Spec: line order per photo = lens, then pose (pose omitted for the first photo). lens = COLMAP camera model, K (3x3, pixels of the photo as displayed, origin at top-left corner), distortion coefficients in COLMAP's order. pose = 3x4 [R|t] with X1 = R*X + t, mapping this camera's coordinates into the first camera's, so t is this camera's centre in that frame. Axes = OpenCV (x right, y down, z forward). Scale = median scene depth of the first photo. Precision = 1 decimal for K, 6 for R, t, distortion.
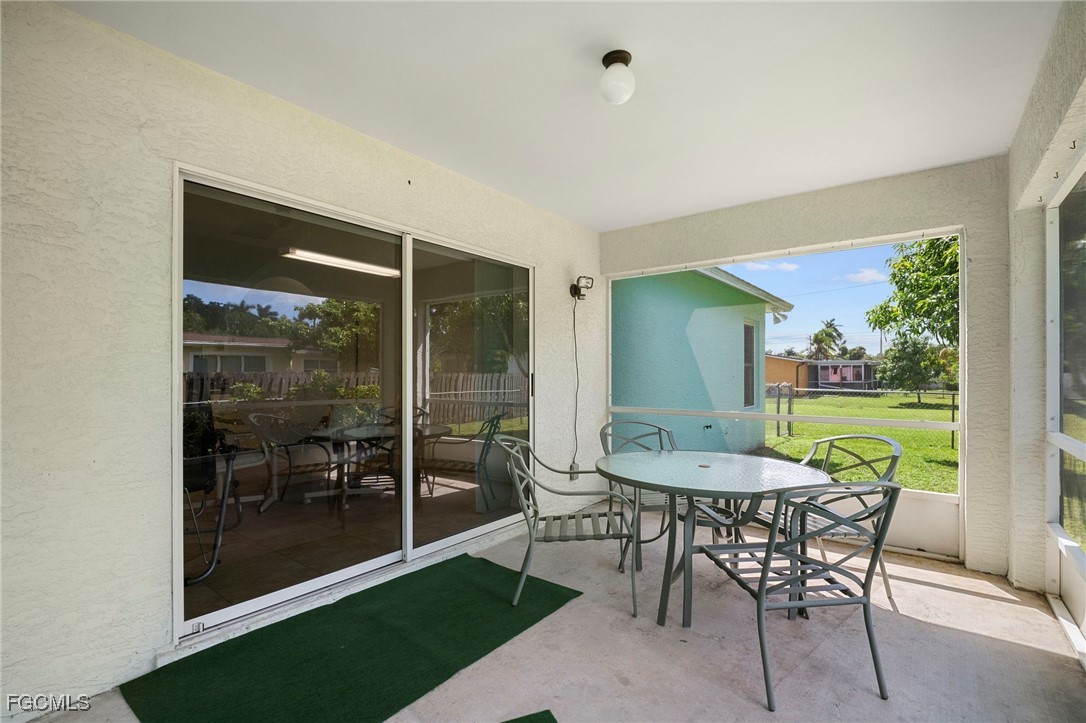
lens RADIAL K [[499.9, 0, 539.8], [0, 499.9, 371.1], [0, 0, 1]] dist [-0.005274, -0.003353]
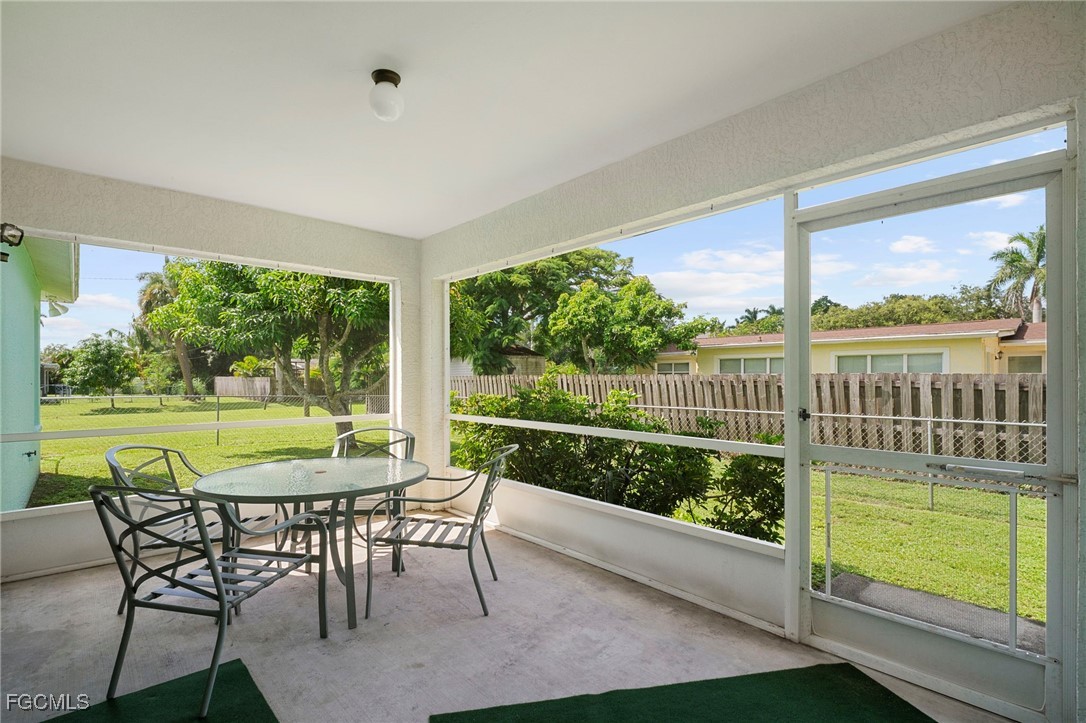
lens RADIAL K [[499.9, 0, 533.8], [0, 499.9, 368.0], [0, 0, 1]] dist [-0.005274, -0.003353]
pose [[0.177638, 0.016257, 0.983962, -0.392417], [-0.003001, 0.999868, -0.015978, -0.004134], [-0.984091, -0.000115, 0.177663, 0.253945]]
